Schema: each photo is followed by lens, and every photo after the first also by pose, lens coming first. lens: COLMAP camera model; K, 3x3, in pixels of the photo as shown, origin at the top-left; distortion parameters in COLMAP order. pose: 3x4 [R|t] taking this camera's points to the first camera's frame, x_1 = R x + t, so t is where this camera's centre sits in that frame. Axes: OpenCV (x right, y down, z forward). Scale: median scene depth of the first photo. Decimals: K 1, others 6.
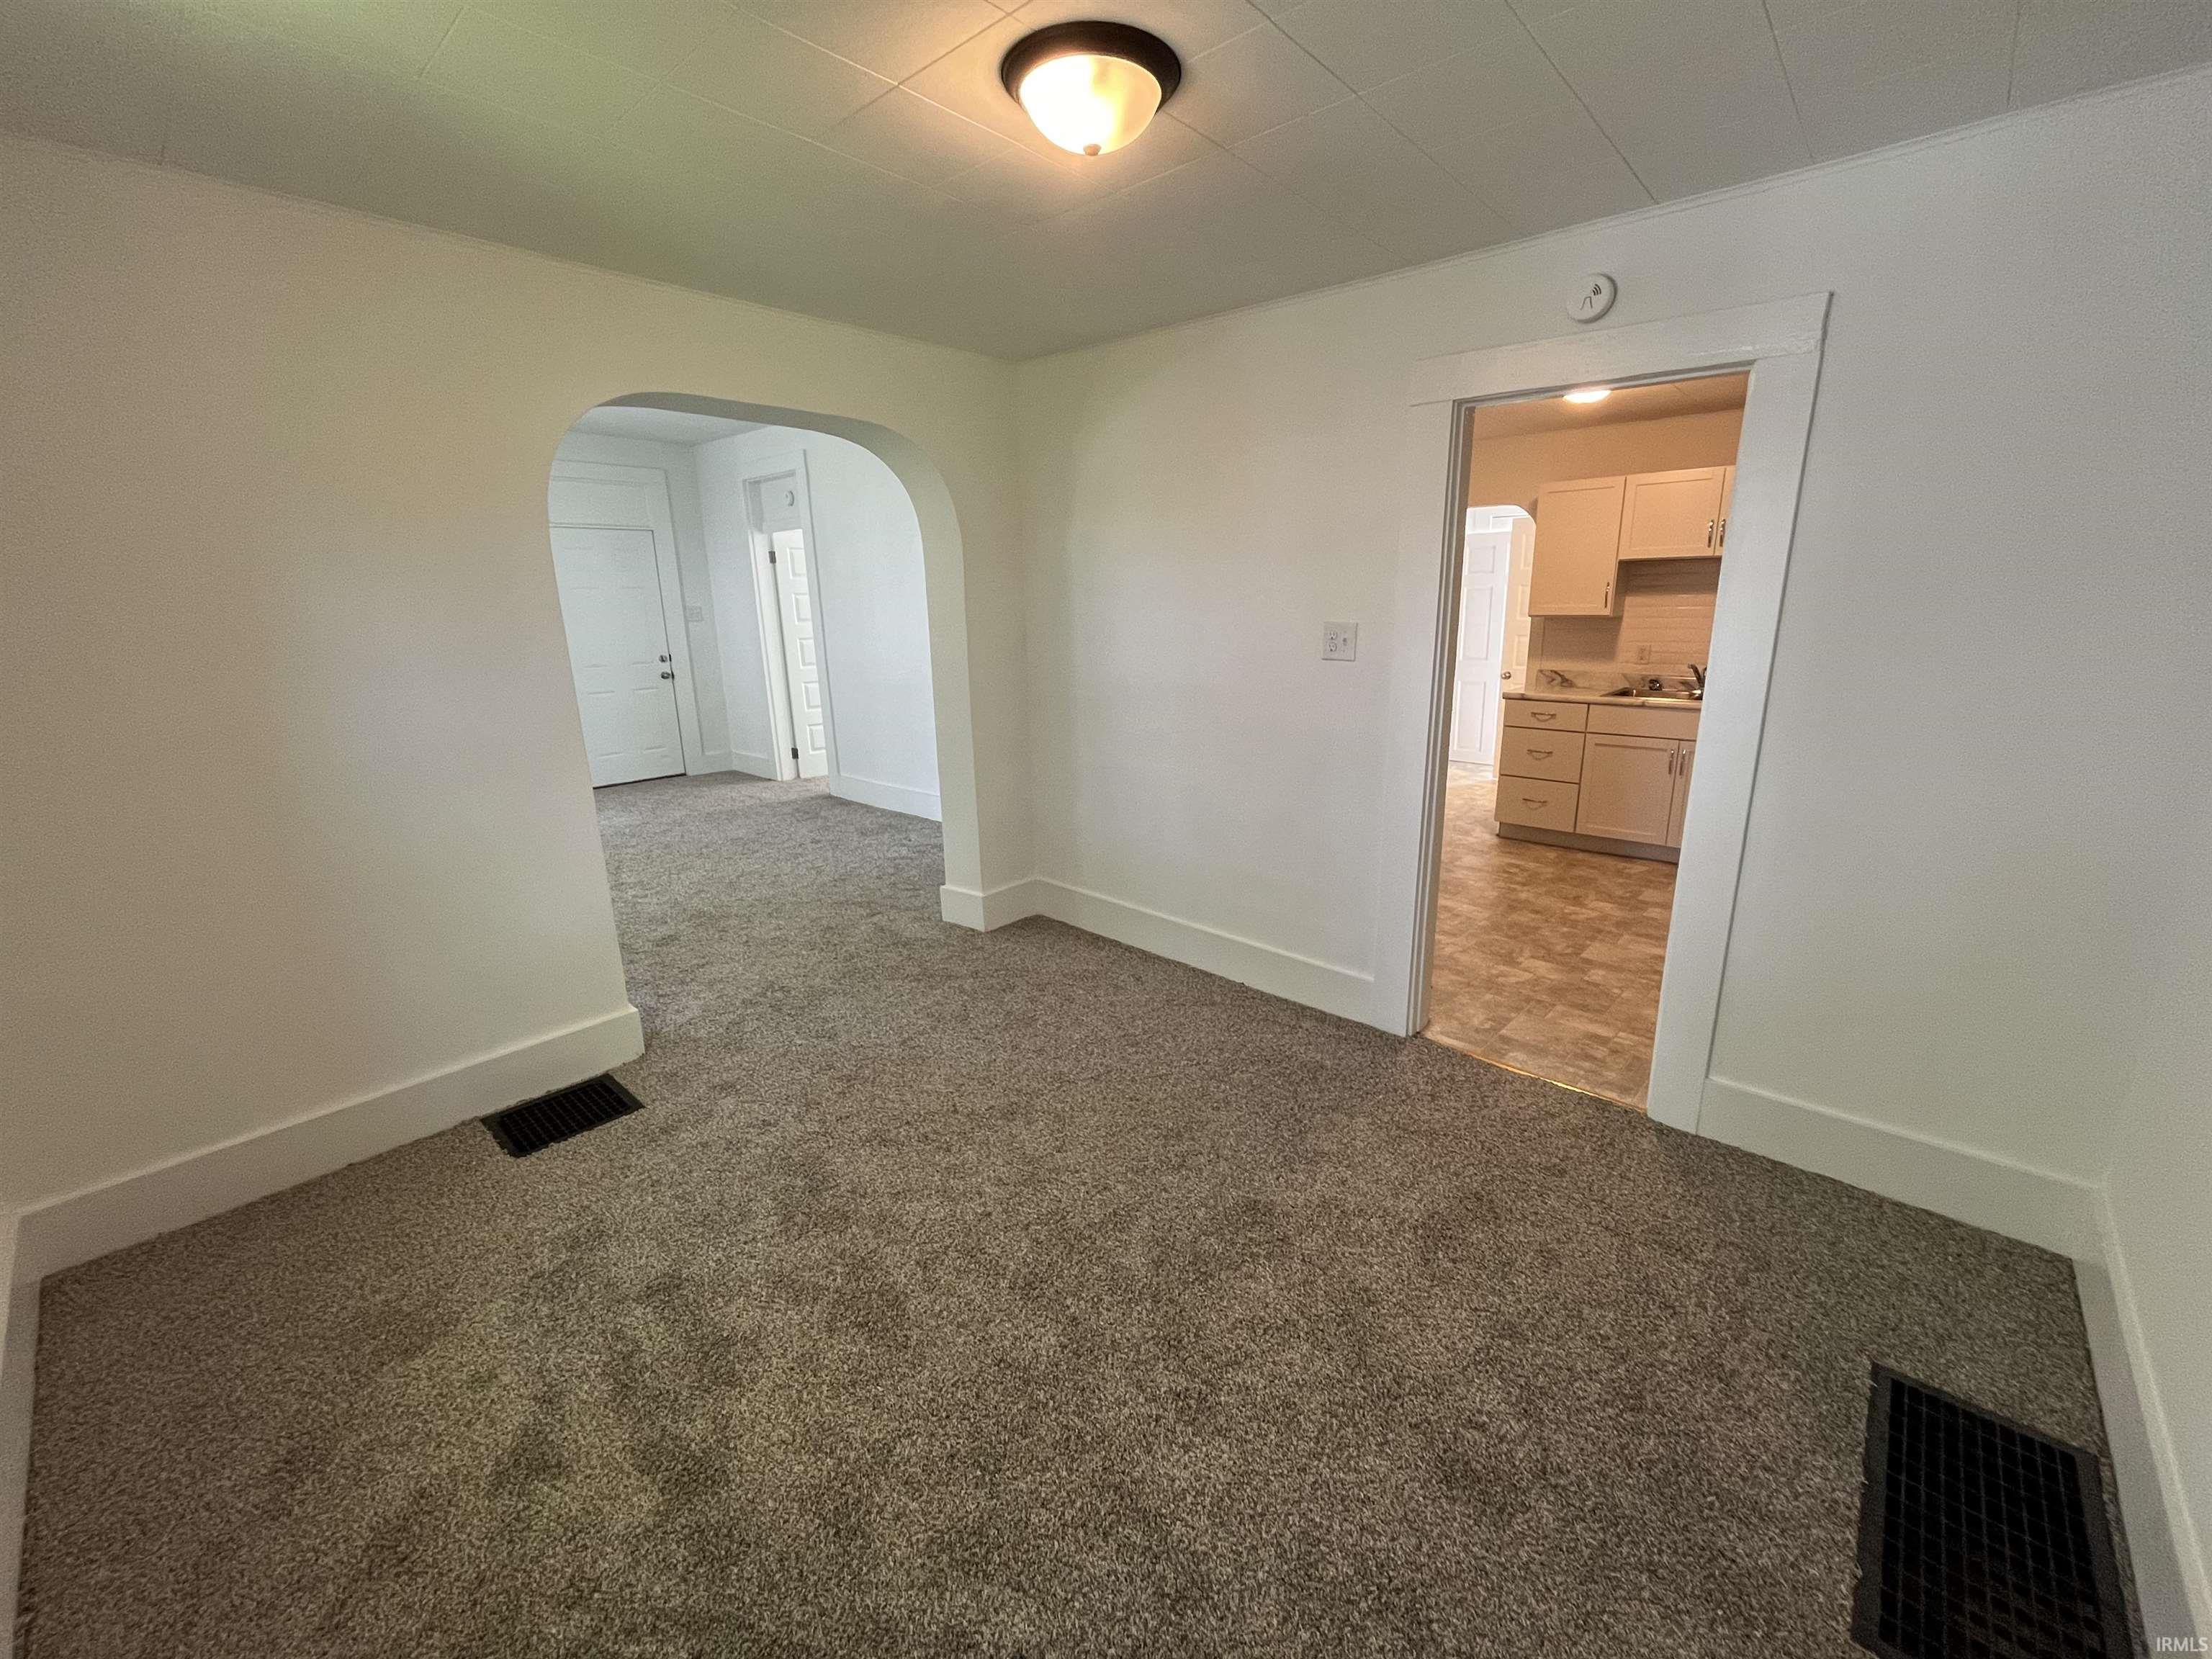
lens RADIAL K [[893.8, 0, 1106.0], [0, 893.8, 829.5], [0, 0, 1]] dist [-0.001929, -0.000096]
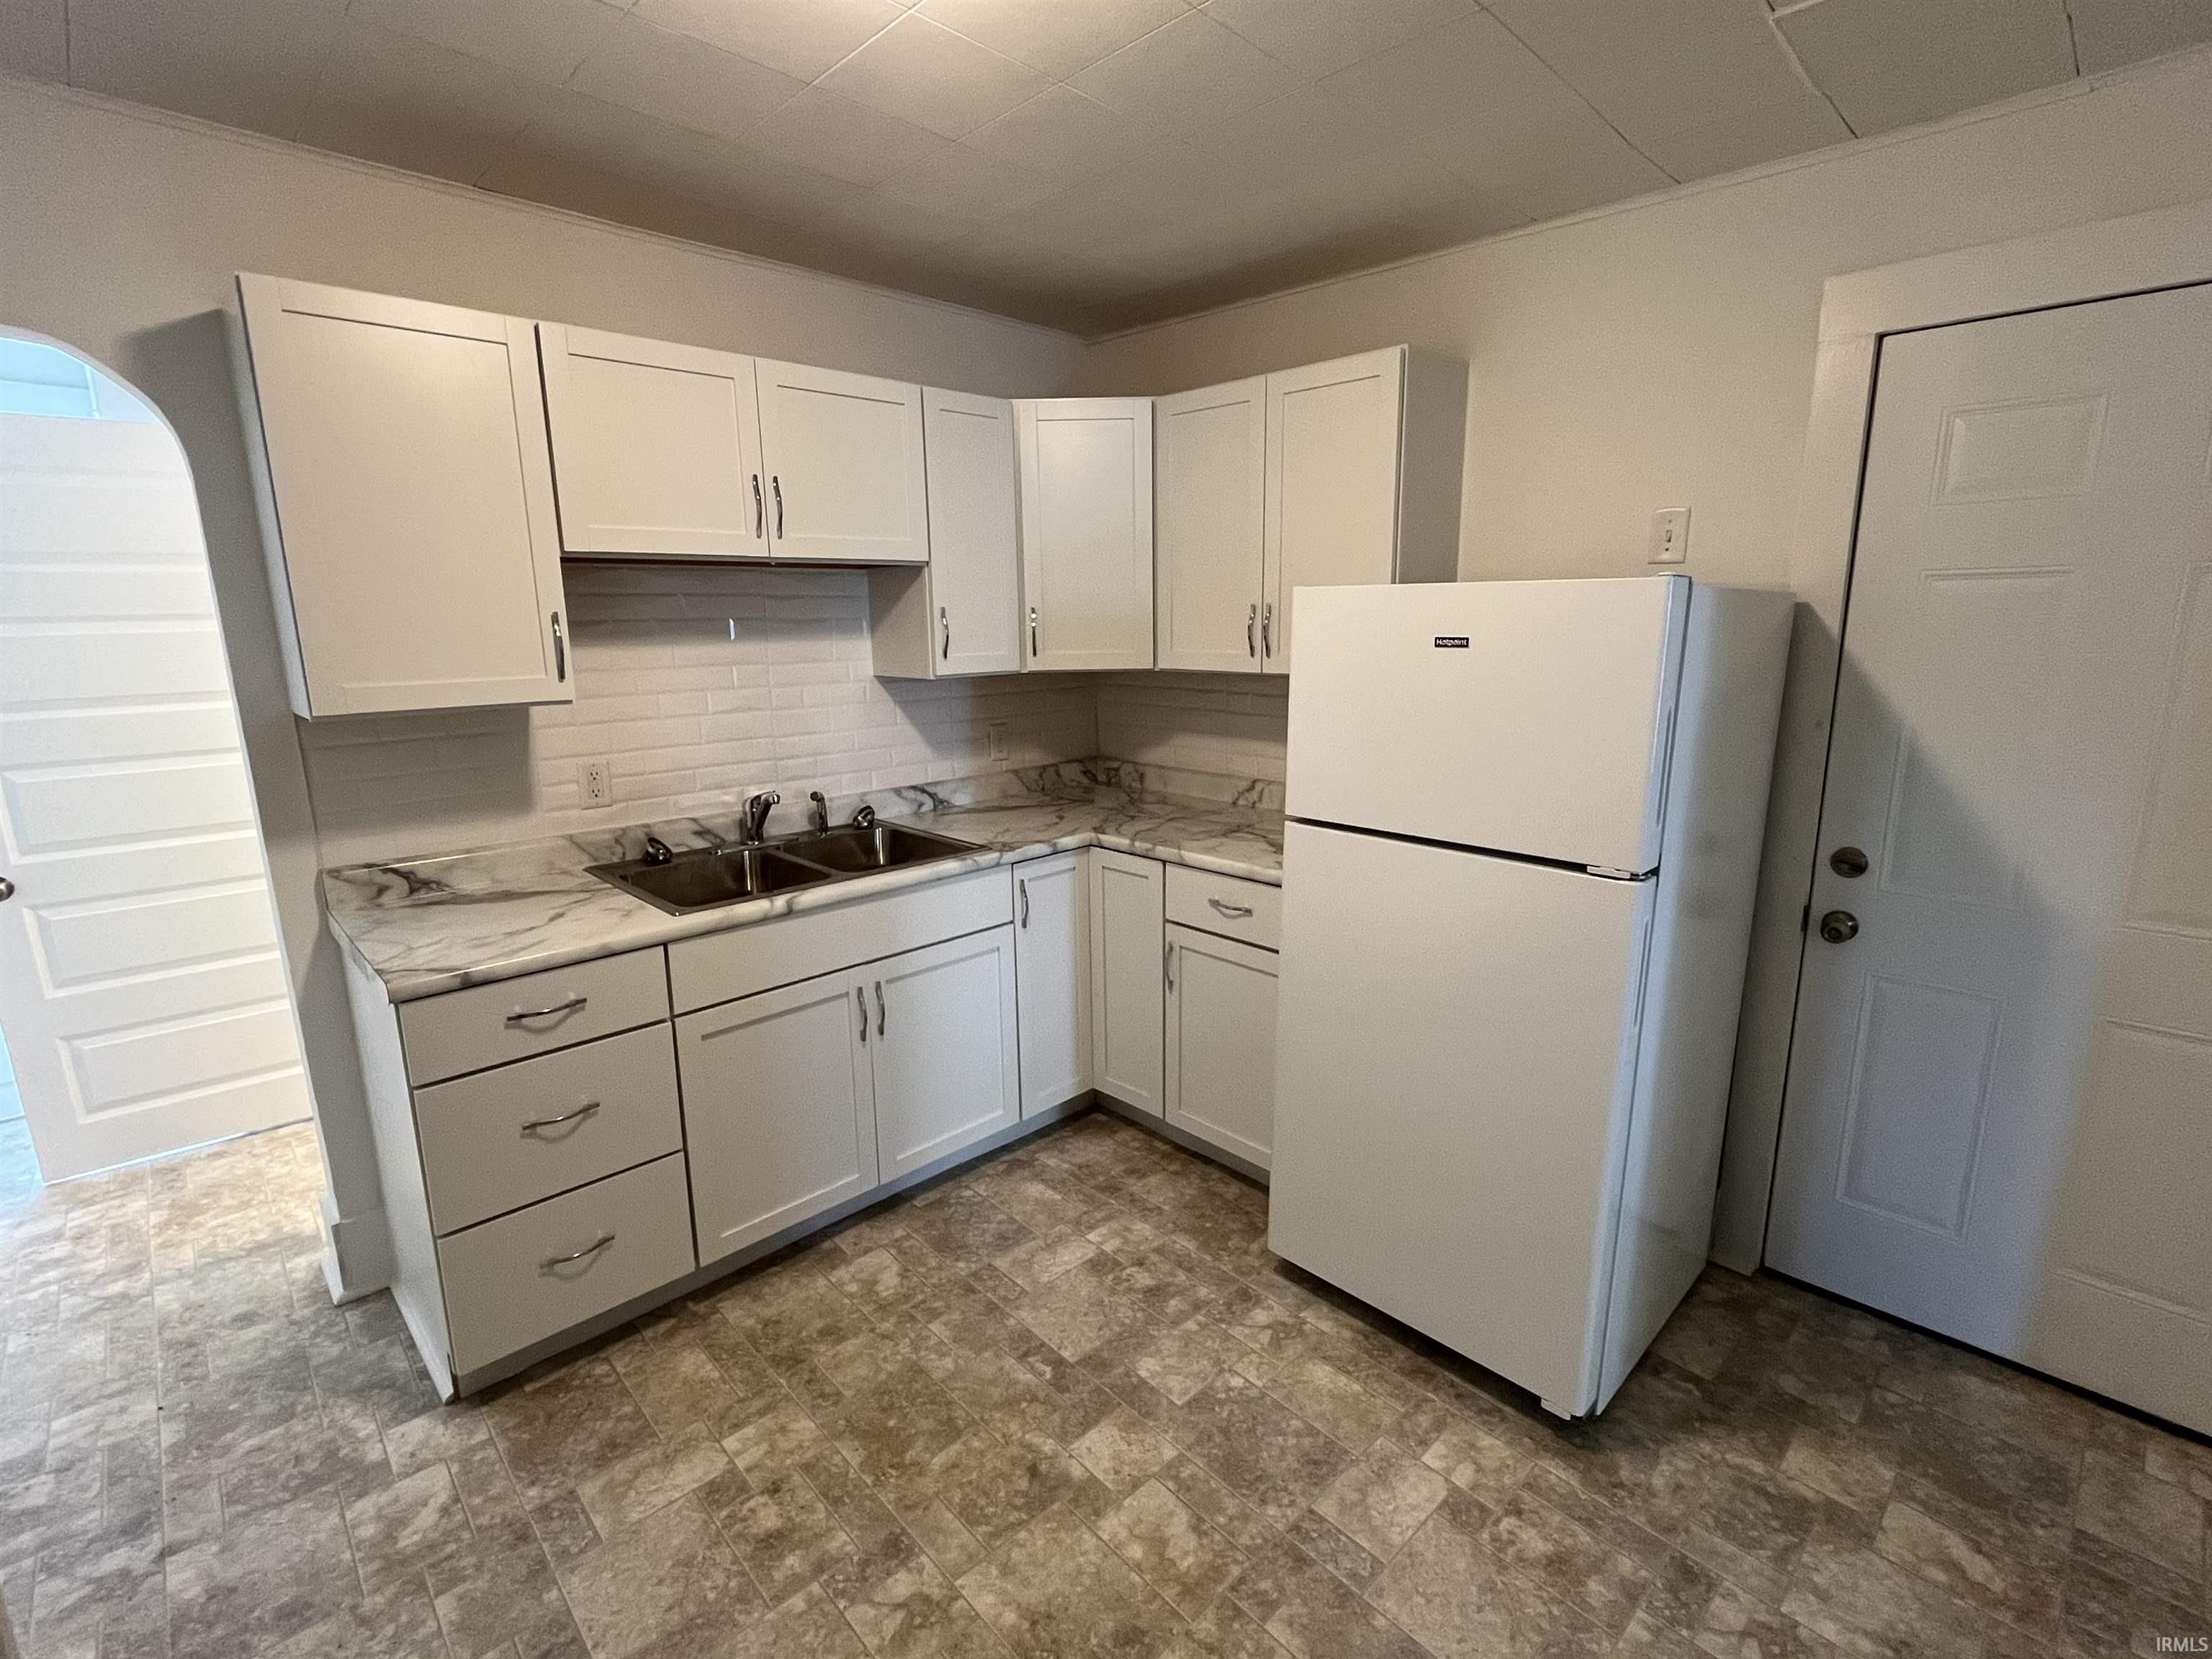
lens RADIAL K [[1012.8, 0, 1106.0], [0, 1012.8, 829.5], [0, 0, 1]] dist [-0.002732, -0.000234]
pose [[0.064688, -0.194012, 0.978864, 0.157183], [0.258991, 0.950570, 0.171289, -0.202884], [-0.963711, 0.242437, 0.111738, 0.751751]]
